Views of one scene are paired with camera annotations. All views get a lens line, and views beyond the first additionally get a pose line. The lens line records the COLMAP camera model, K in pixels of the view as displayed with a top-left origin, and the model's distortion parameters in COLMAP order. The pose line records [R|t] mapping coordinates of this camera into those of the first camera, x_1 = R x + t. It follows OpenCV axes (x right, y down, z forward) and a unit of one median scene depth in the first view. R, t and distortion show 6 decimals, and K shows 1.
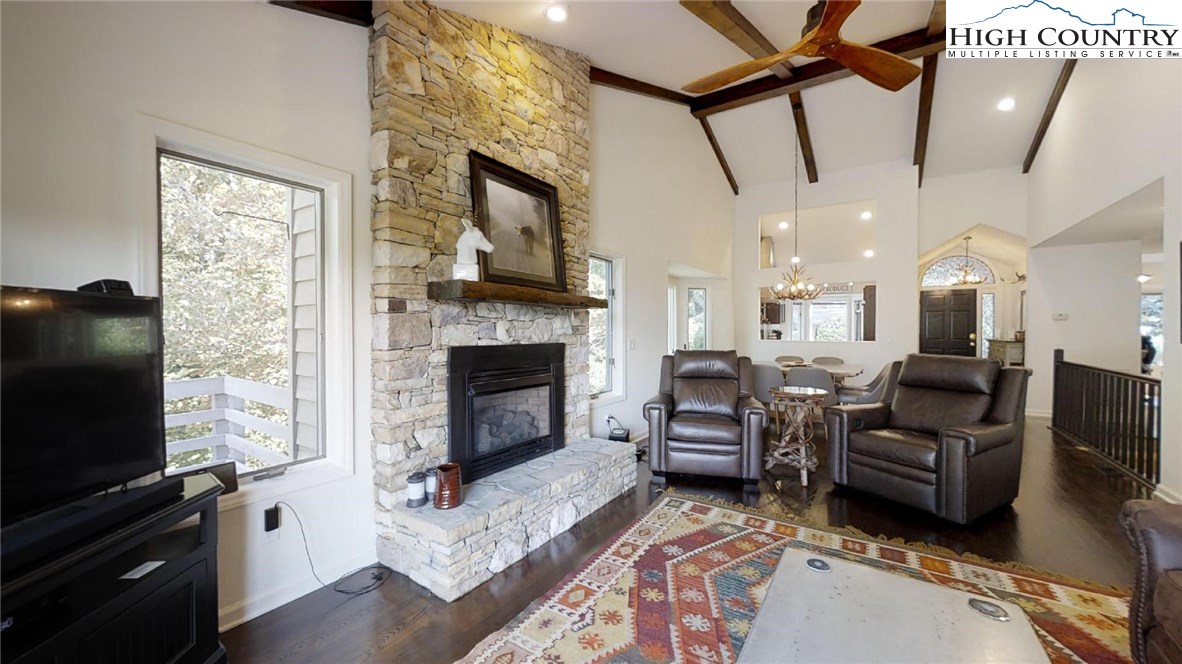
lens RADIAL K [[428.0, 0, 592.1], [0, 428.0, 336.2], [0, 0, 1]] dist [0.000515, -0.000283]
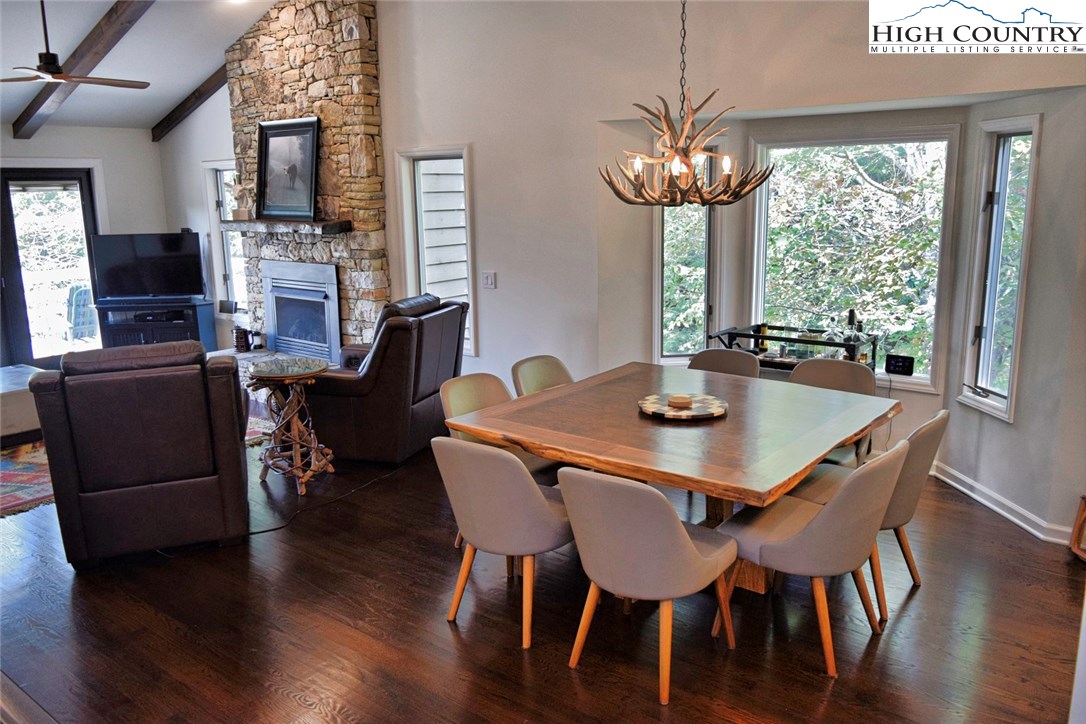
lens RADIAL K [[831.2, 0, 543.9], [0, 831.2, 361.4], [0, 0, 1]] dist [-0.017955, 0.008074]
pose [[-0.070658, 0.204288, -0.976358, 2.268806], [0.000218, 0.978807, 0.204785, -0.200018], [0.997501, 0.014257, -0.069205, 1.941965]]
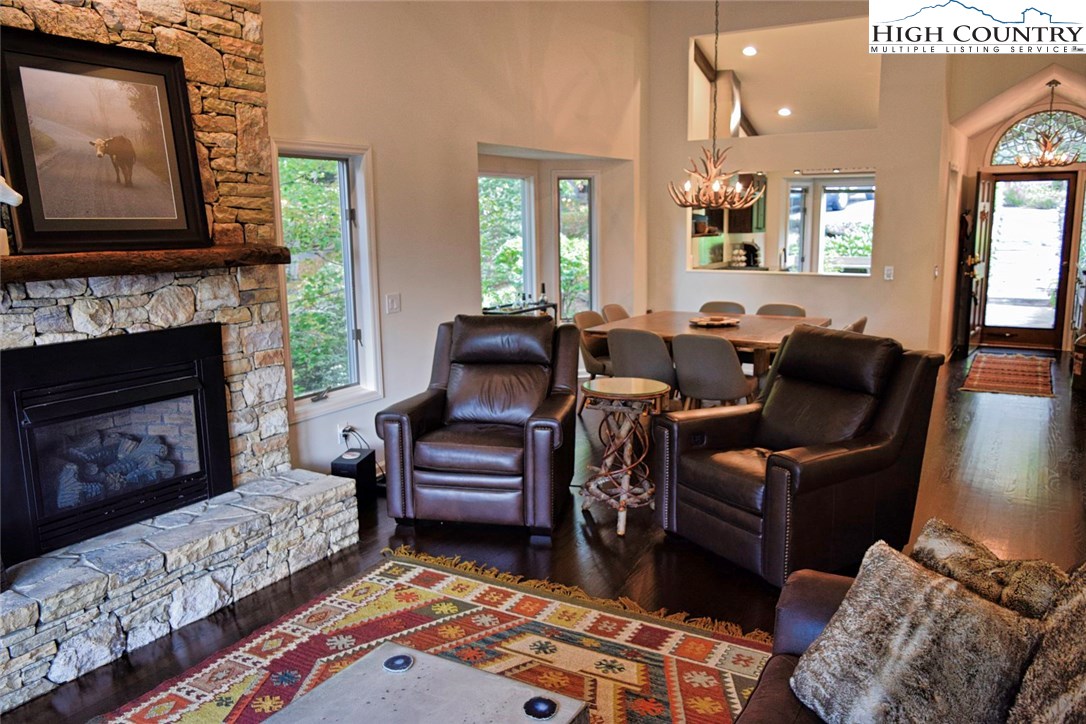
lens RADIAL K [[831.2, 0, 537.5], [0, 831.2, 362.2], [0, 0, 1]] dist [-0.017955, 0.008074]
pose [[0.998675, -0.022912, 0.046071, 0.384499], [0.015370, 0.987341, 0.157866, -0.125872], [-0.049105, -0.156948, 0.986385, -0.217424]]
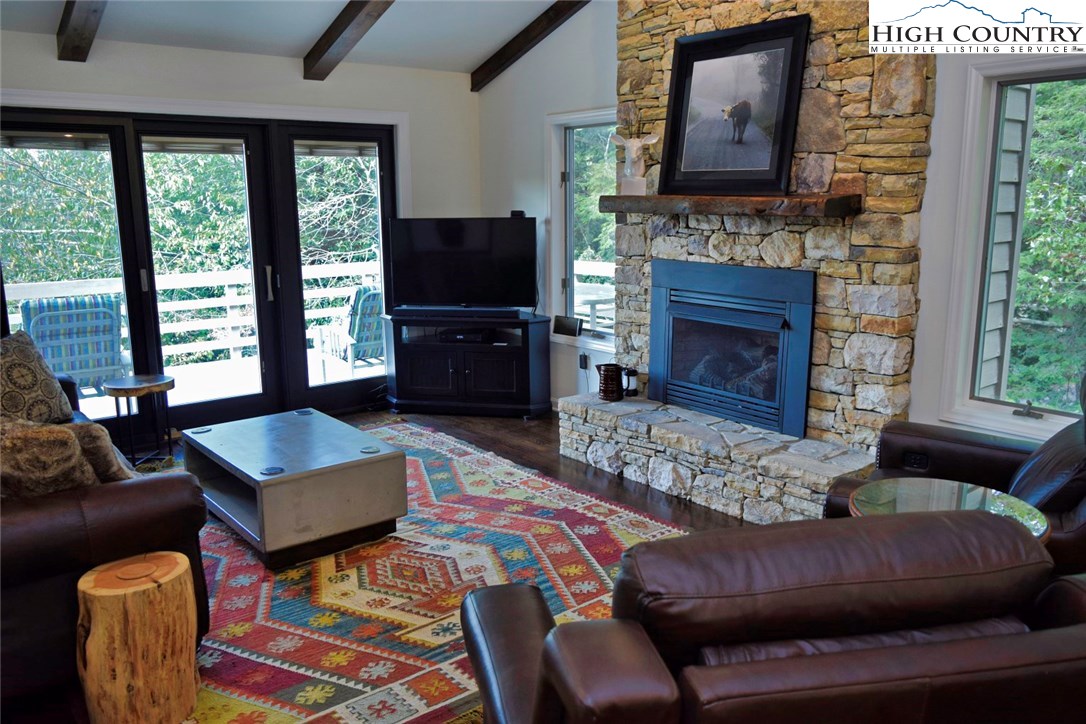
lens RADIAL K [[831.2, 0, 546.4], [0, 831.2, 360.8], [0, 0, 1]] dist [-0.017955, 0.008074]
pose [[-0.285366, 0.188616, -0.939676, 1.386234], [-0.008729, 0.979892, 0.199339, -0.109762], [0.958379, 0.065087, -0.277981, 1.140897]]
